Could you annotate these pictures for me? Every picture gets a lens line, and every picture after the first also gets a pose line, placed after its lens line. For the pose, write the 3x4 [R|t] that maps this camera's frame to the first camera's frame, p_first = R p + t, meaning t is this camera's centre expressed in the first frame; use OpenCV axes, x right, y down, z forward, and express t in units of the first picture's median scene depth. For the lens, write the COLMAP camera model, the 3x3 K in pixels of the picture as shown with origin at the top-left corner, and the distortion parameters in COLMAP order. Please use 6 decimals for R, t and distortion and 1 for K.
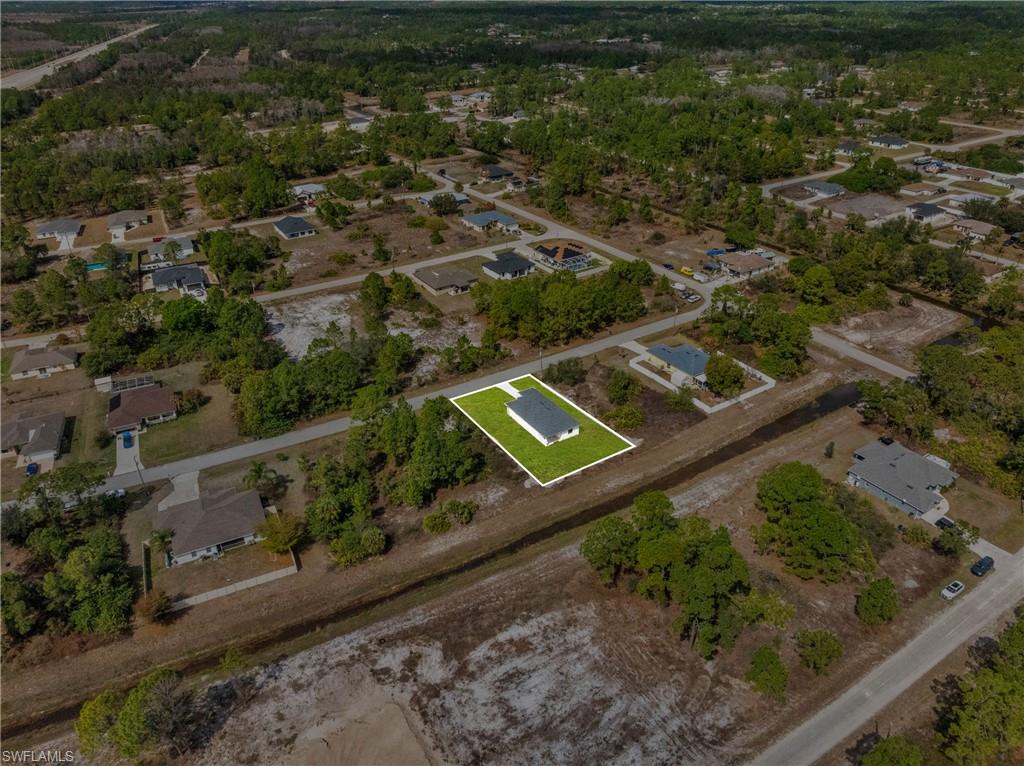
lens RADIAL K [[717.3, 0, 512.7], [0, 717.3, 384.2], [0, 0, 1]] dist [-0.029353, -0.006205]
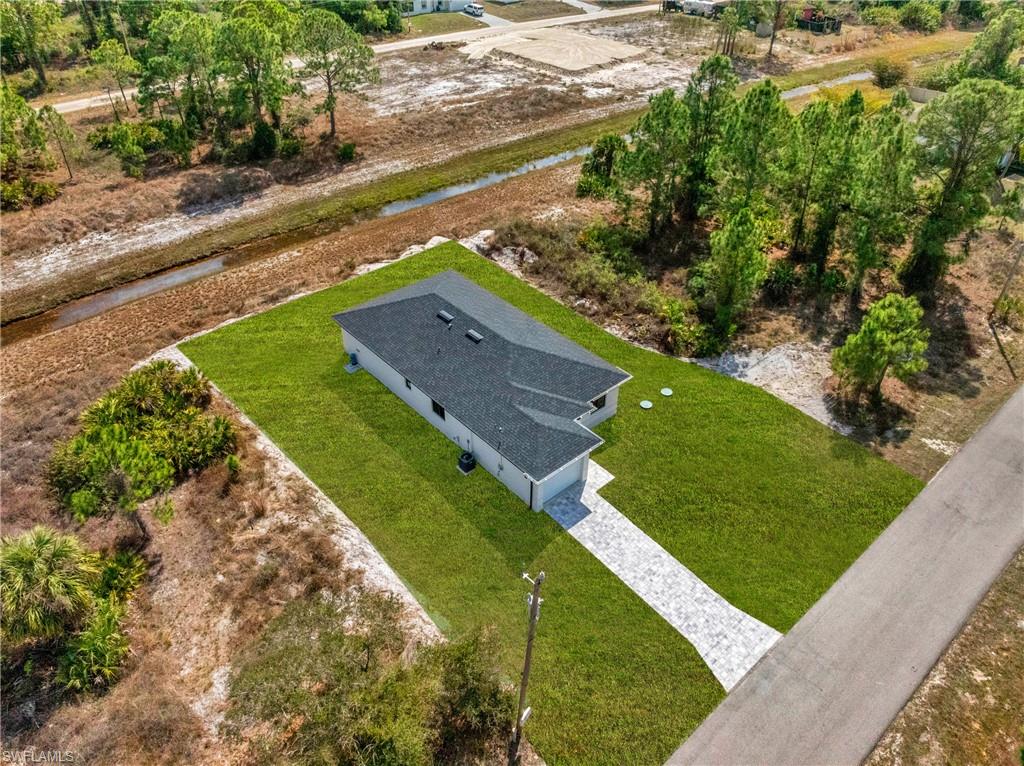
lens RADIAL K [[717.3, 0, 511.0], [0, 717.3, 381.1], [0, 0, 1]] dist [-0.029353, -0.006205]
pose [[-0.986932, 0.098931, -0.127190, 0.050028], [-0.079290, 0.388999, 0.917819, -0.158405], [0.140278, 0.915911, -0.376072, 0.887627]]
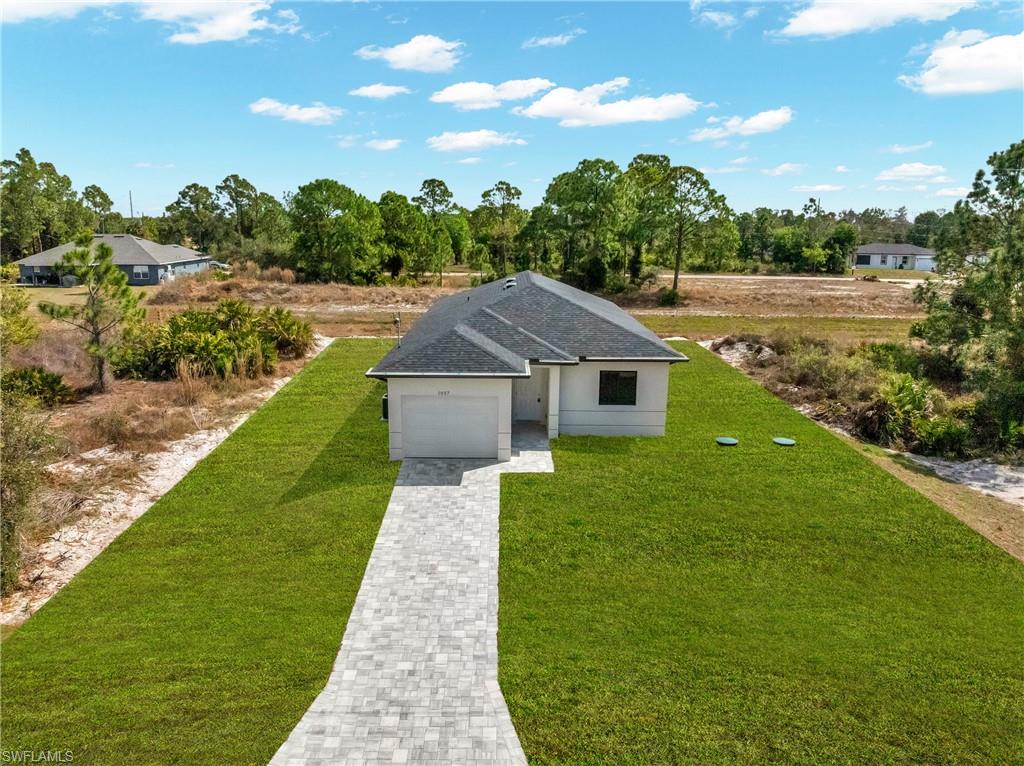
lens RADIAL K [[717.3, 0, 509.1], [0, 717.3, 383.1], [0, 0, 1]] dist [-0.029353, -0.006205]
pose [[-0.852556, -0.119946, 0.508686, -0.042538], [0.255190, 0.753859, 0.605454, -0.051149], [-0.456100, 0.645995, -0.612097, 0.900581]]
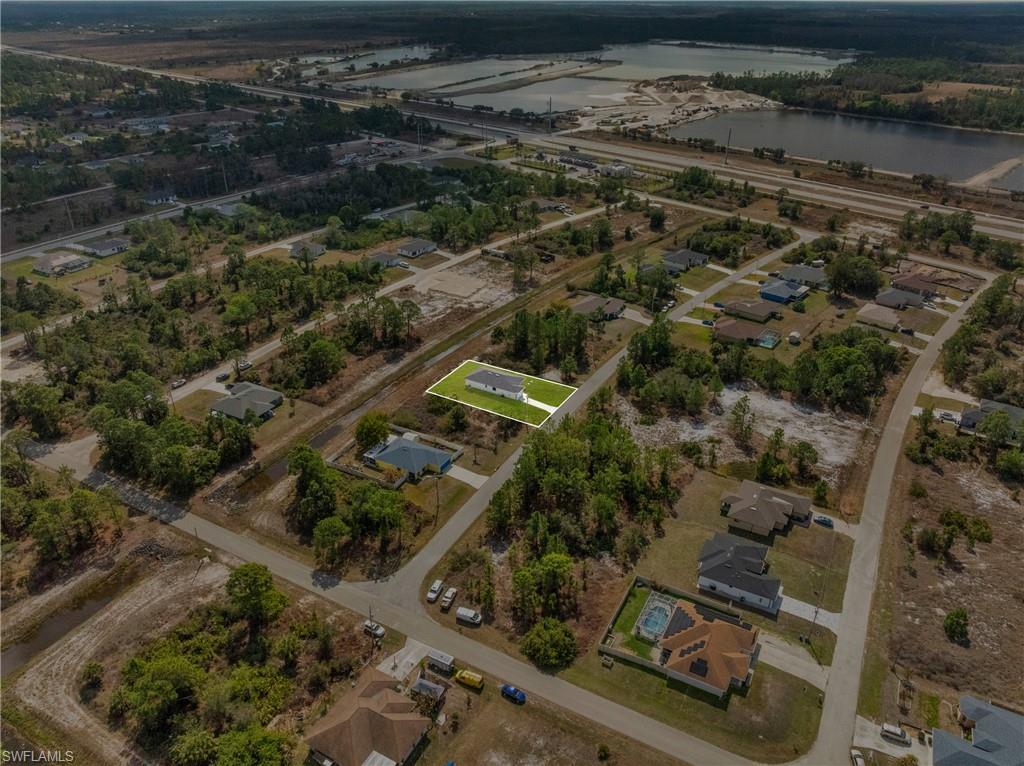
lens RADIAL K [[717.3, 0, 512.9], [0, 717.3, 384.3], [0, 0, 1]] dist [-0.029353, -0.006205]
pose [[-0.881932, 0.228992, -0.412017, 0.465746], [-0.234024, 0.546036, 0.804411, -0.856035], [0.409180, 0.805858, -0.427977, 1.287967]]
